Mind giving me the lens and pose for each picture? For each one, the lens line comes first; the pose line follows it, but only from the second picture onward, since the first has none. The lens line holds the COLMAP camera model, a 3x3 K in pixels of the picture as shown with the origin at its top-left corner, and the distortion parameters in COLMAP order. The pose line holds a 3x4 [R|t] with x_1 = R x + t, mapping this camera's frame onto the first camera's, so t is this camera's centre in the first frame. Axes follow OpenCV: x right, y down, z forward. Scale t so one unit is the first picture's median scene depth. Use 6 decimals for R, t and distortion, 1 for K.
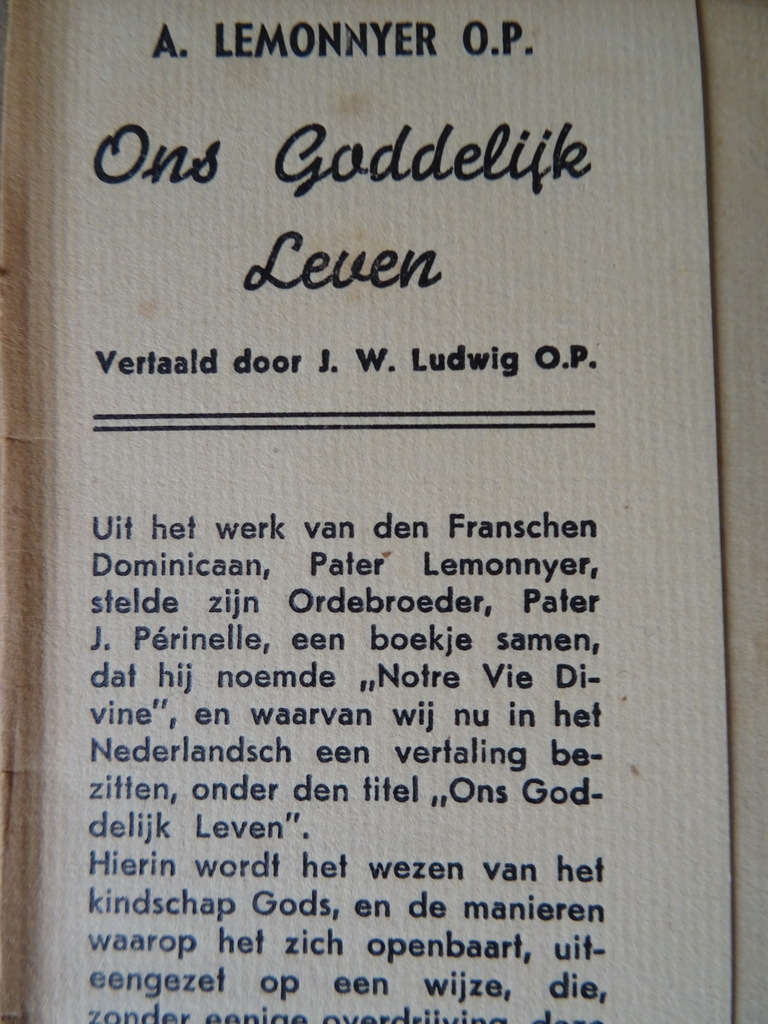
lens RADIAL K [[738.3, 0, 405.5], [0, 738.3, 513.8], [0, 0, 1]] dist [0.008126, -0.043628]
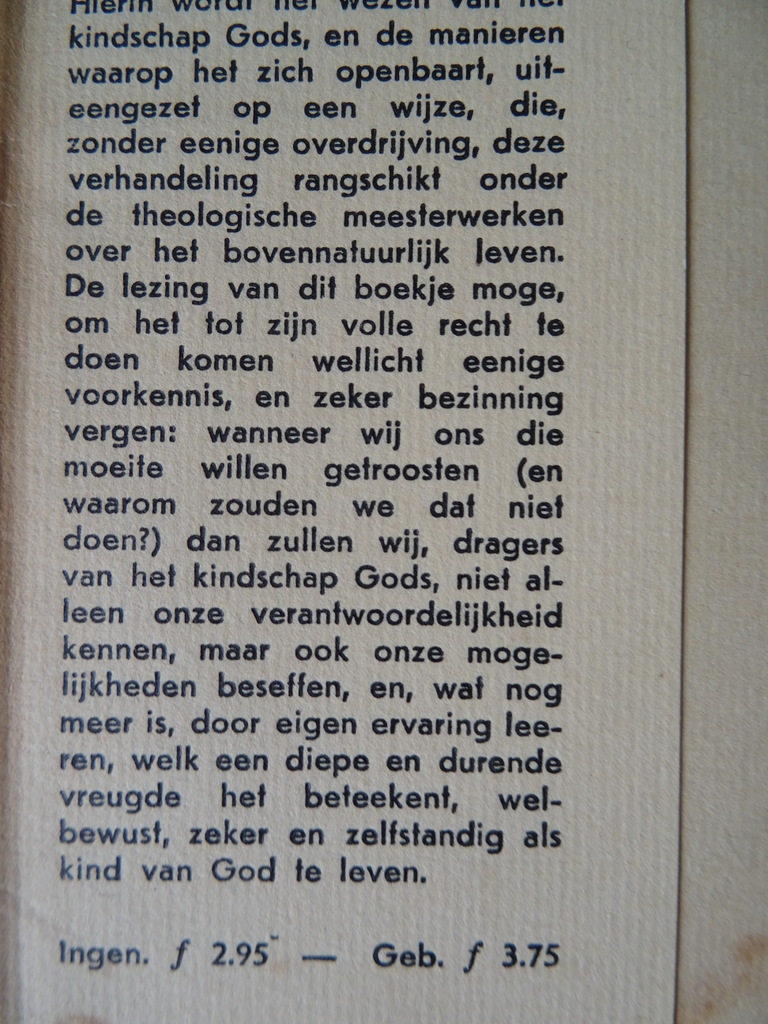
lens RADIAL K [[738.3, 0, 416.1], [0, 738.3, 509.4], [0, 0, 1]] dist [0.008126, -0.043628]
pose [[0.999904, 0.010731, 0.008815, 0.056166], [-0.011510, 0.995539, 0.093648, 1.070062], [-0.007771, -0.093741, 0.995566, -0.090685]]
